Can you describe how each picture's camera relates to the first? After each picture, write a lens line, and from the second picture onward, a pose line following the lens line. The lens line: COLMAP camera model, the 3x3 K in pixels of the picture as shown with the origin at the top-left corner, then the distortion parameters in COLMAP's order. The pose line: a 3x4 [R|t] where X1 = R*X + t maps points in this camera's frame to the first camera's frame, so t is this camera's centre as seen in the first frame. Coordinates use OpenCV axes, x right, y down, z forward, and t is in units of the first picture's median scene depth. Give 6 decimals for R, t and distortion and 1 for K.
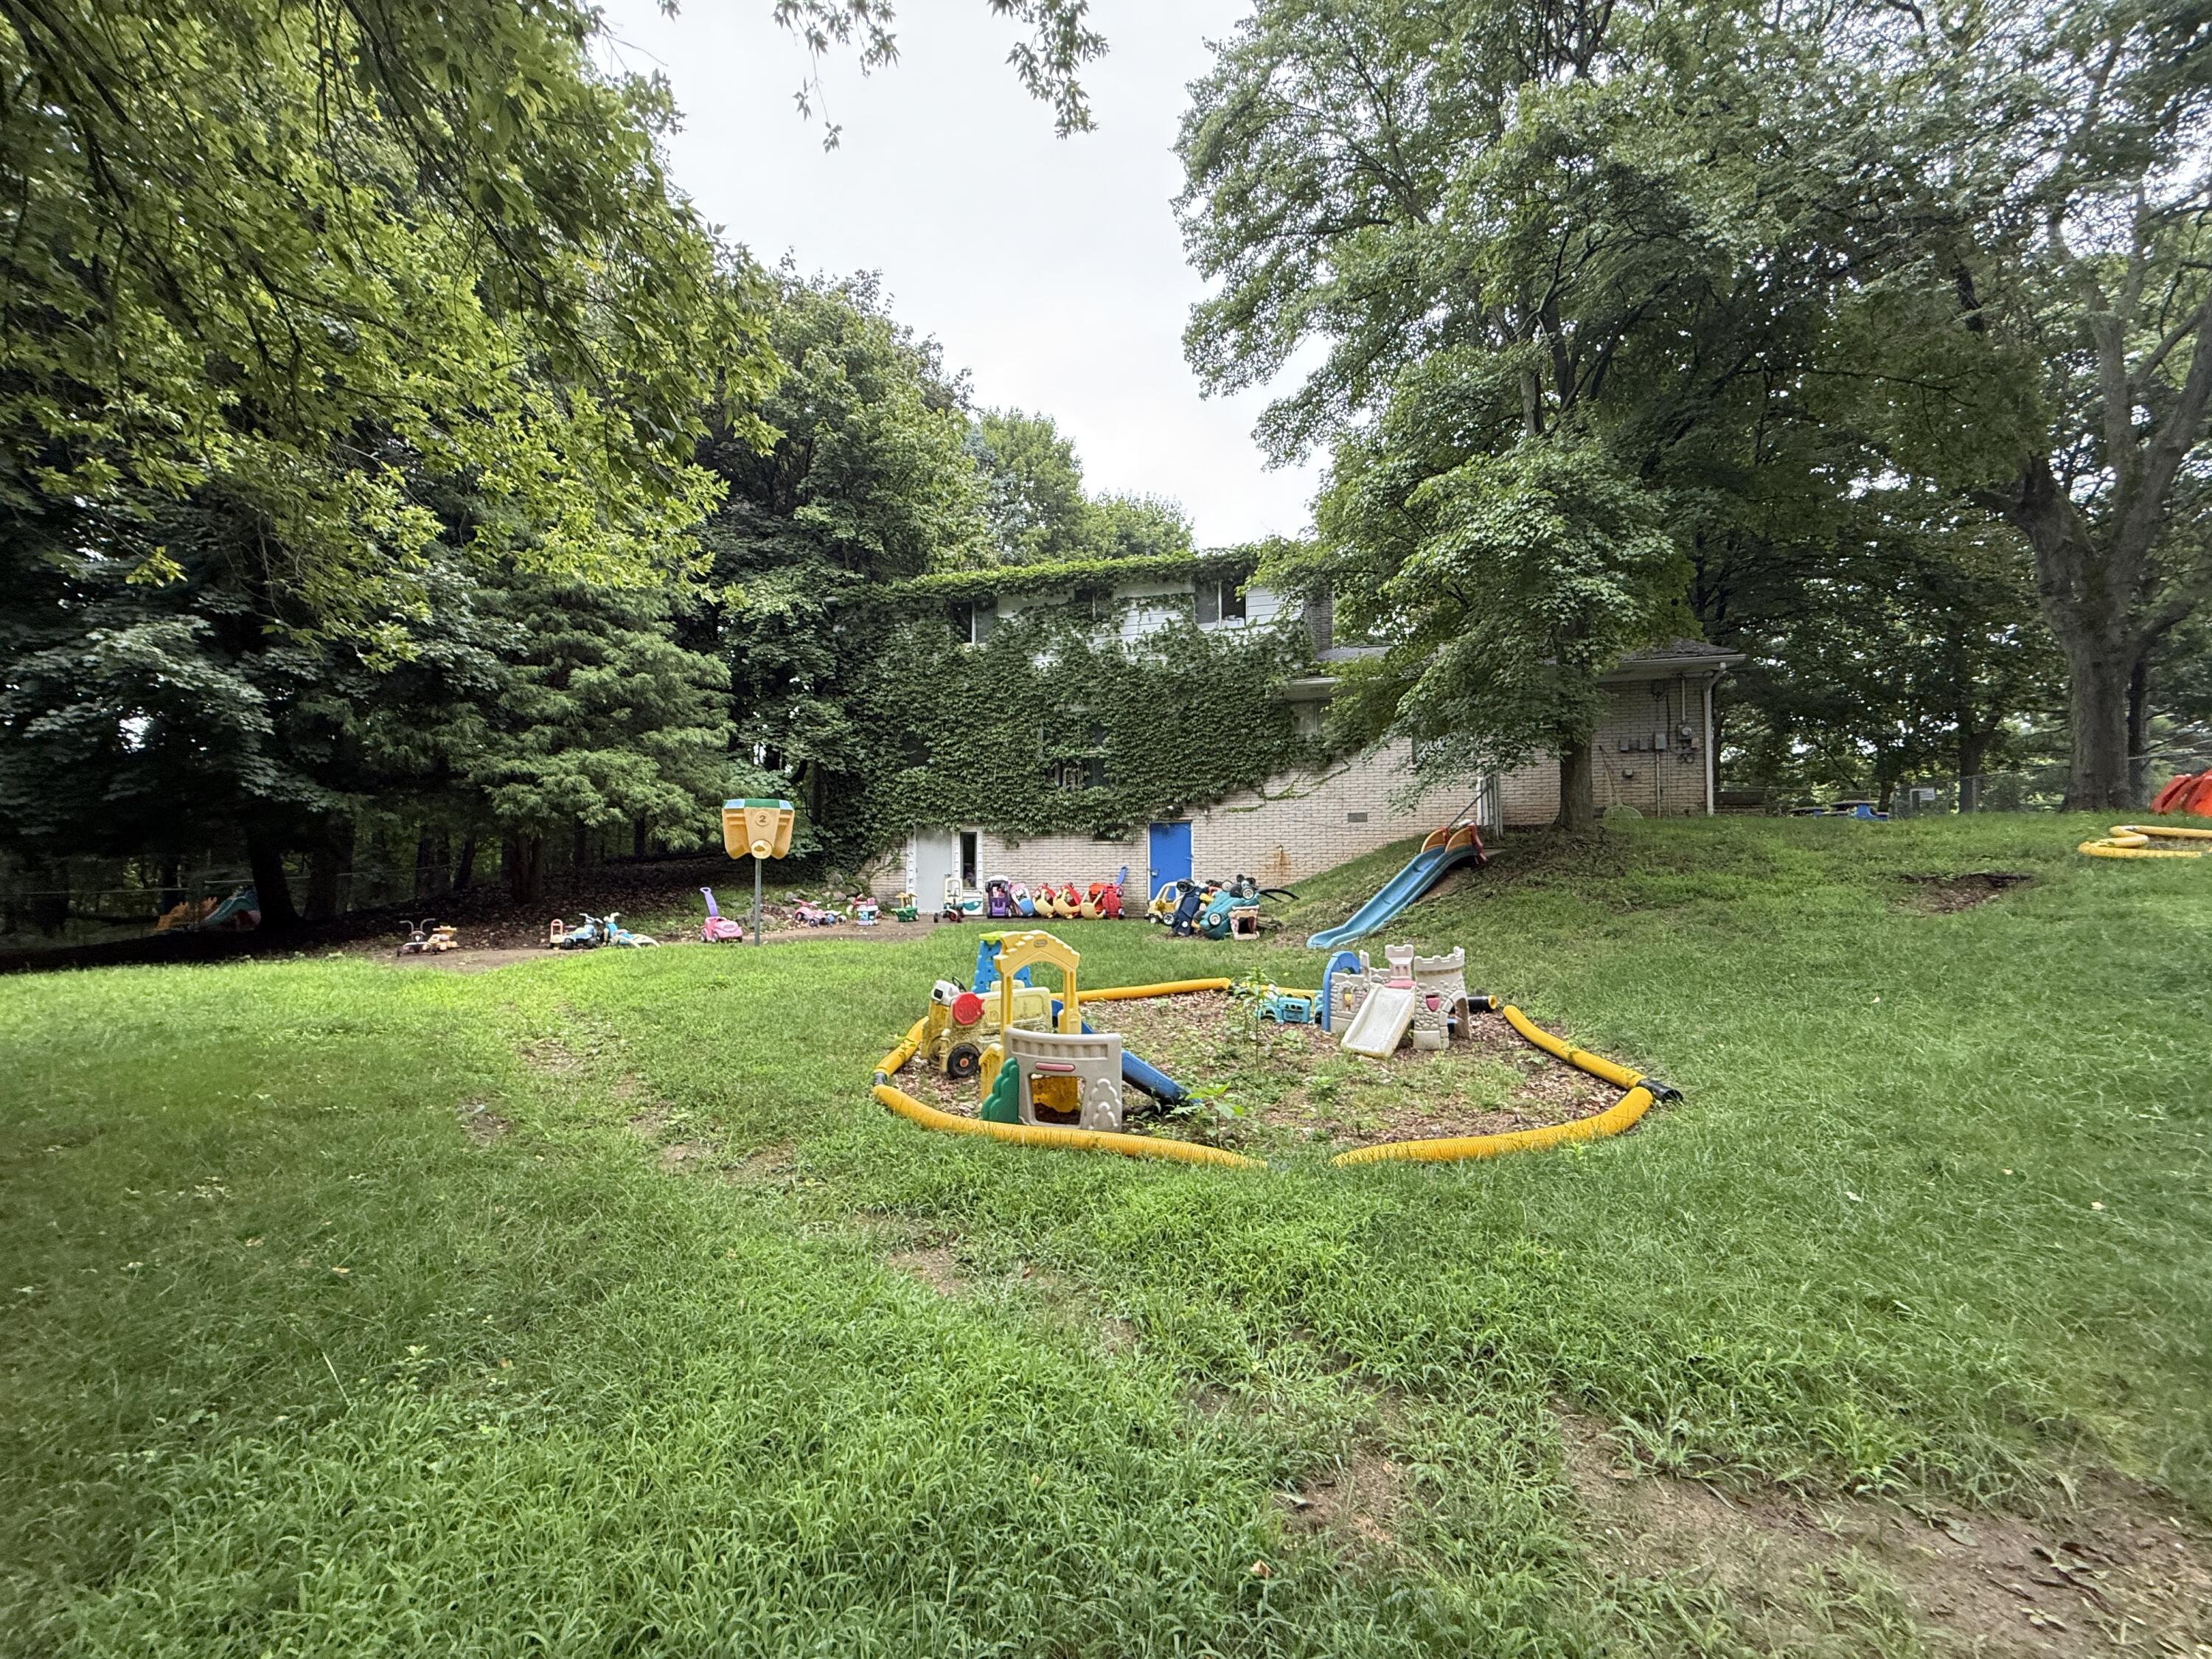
lens RADIAL K [[886.5, 0, 1104.2], [0, 886.5, 826.1], [0, 0, 1]] dist [0.001946, 0.000279]
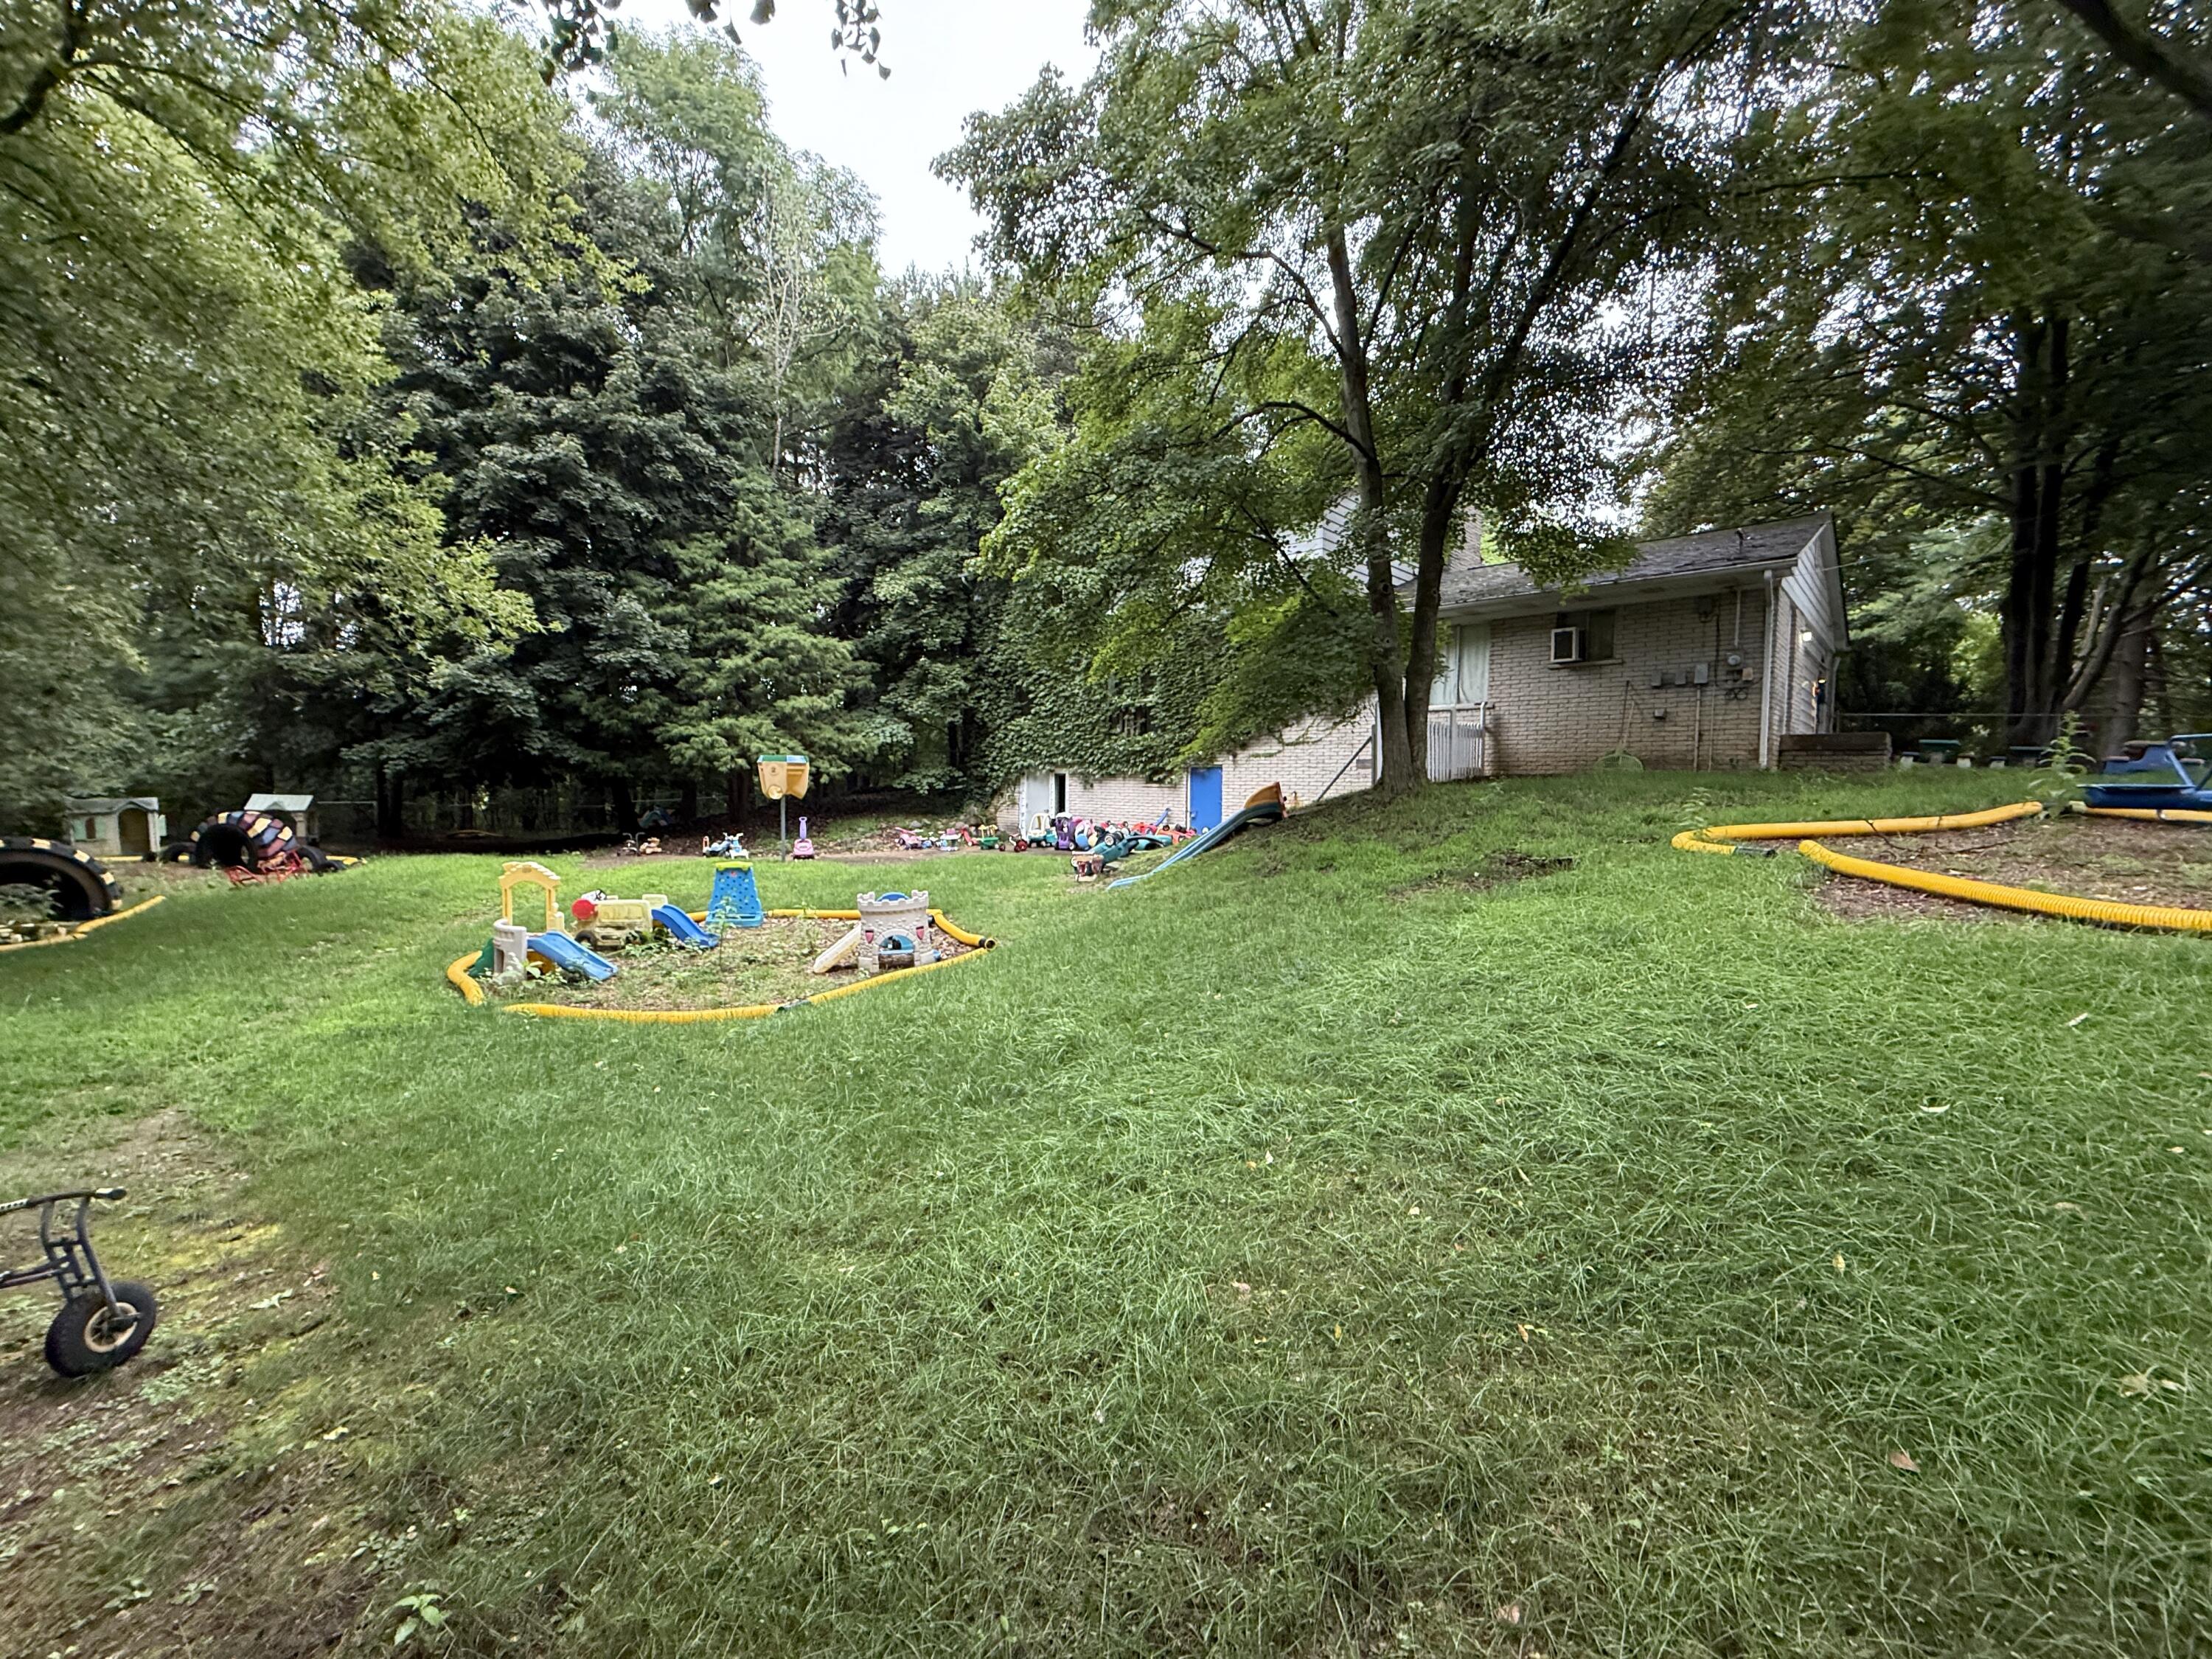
lens RADIAL K [[886.5, 0, 1104.2], [0, 886.5, 826.1], [0, 0, 1]] dist [0.001946, 0.000279]
pose [[0.883562, 0.037186, -0.466835, 0.461036], [0.002381, 0.996473, 0.083880, -0.022832], [0.468307, -0.075225, 0.880358, 0.023140]]
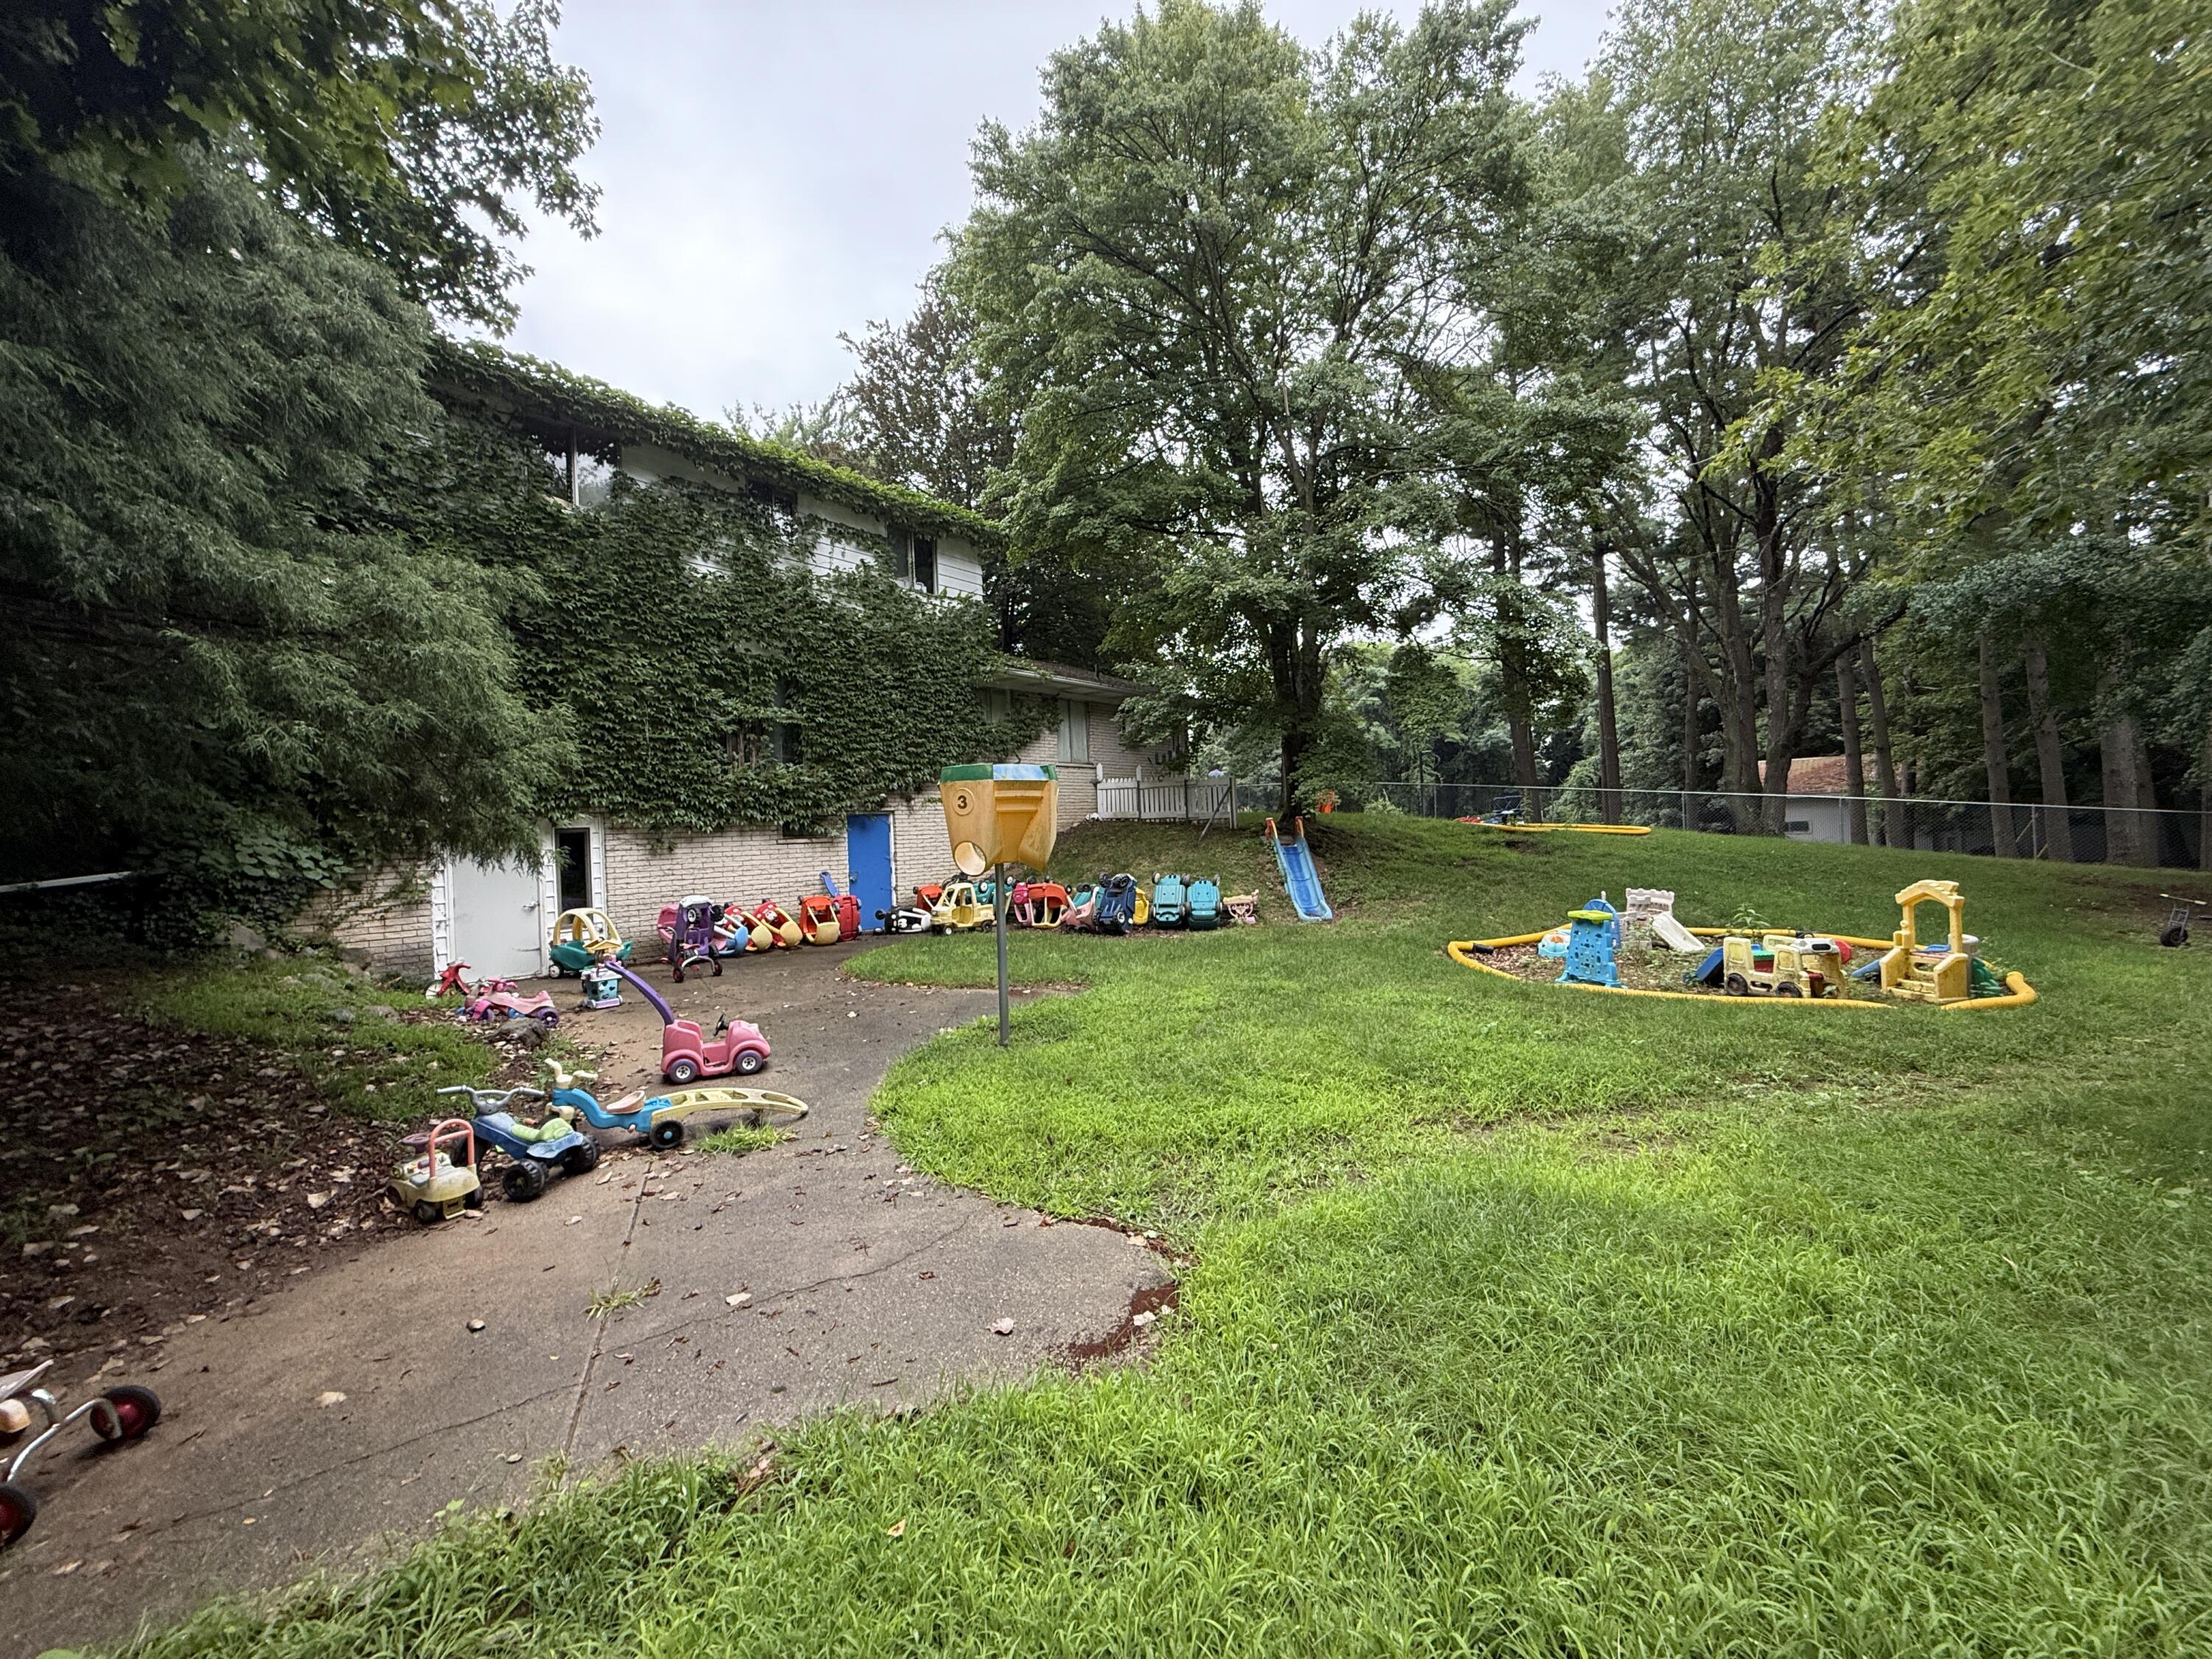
lens RADIAL K [[886.5, 0, 1104.2], [0, 886.5, 826.1], [0, 0, 1]] dist [0.001946, 0.000279]
pose [[0.401495, 0.001073, 0.915861, -0.580647], [0.009597, 0.999939, -0.005378, 0.012311], [-0.915811, 0.010949, 0.401460, 0.488213]]
